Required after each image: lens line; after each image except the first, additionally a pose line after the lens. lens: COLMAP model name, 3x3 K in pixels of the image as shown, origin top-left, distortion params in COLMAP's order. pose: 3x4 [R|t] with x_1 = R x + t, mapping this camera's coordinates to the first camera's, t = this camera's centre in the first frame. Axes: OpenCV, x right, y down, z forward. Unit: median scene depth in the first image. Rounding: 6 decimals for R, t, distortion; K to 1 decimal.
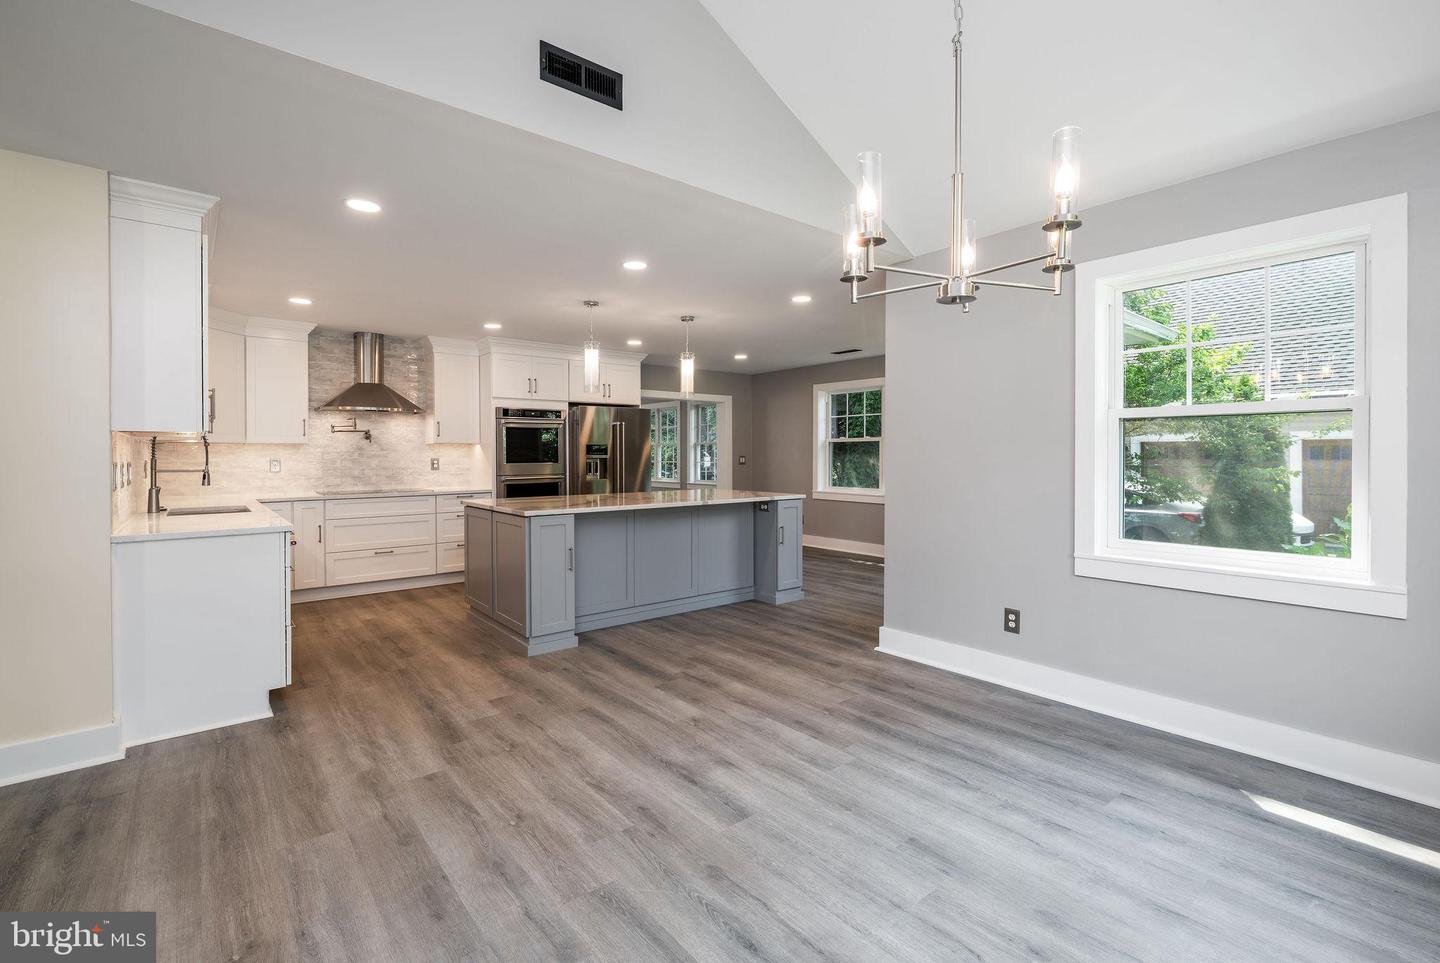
lens RADIAL K [[645.4, 0, 728.5], [0, 645.4, 461.9], [0, 0, 1]] dist [-0.001579, -0.000323]
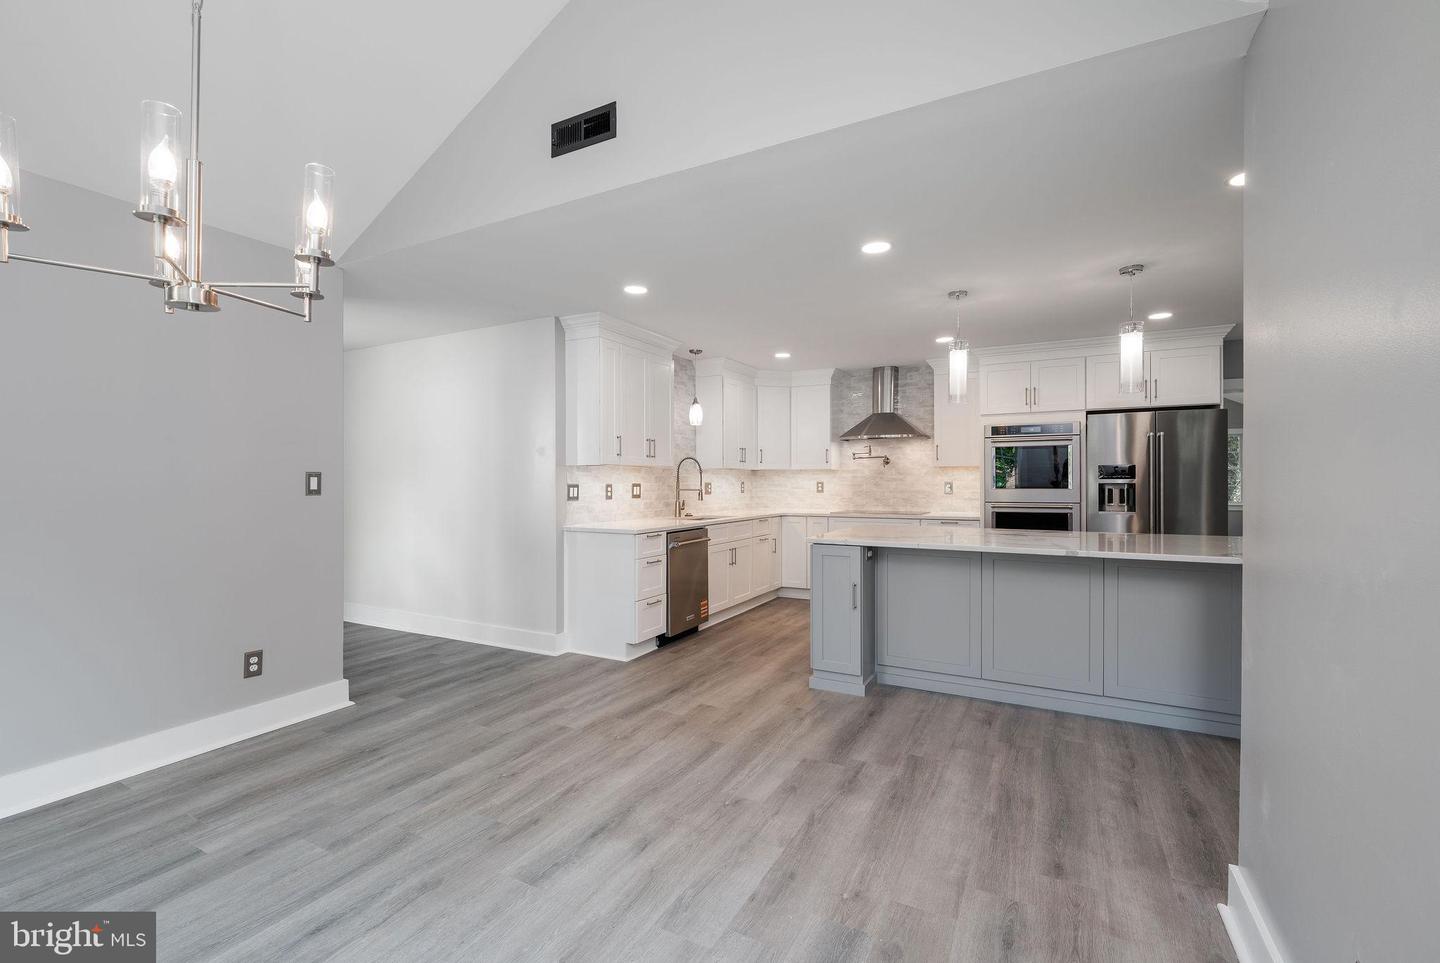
lens RADIAL K [[648.1, 0, 720.0], [0, 648.1, 481.5], [0, 0, 1]] dist [-0.003468, -0.000461]
pose [[0.352981, 0.004771, -0.935618, 0.700548], [-0.009378, 0.999955, 0.001561, -0.010210], [0.935584, 0.008223, 0.353009, 0.672166]]
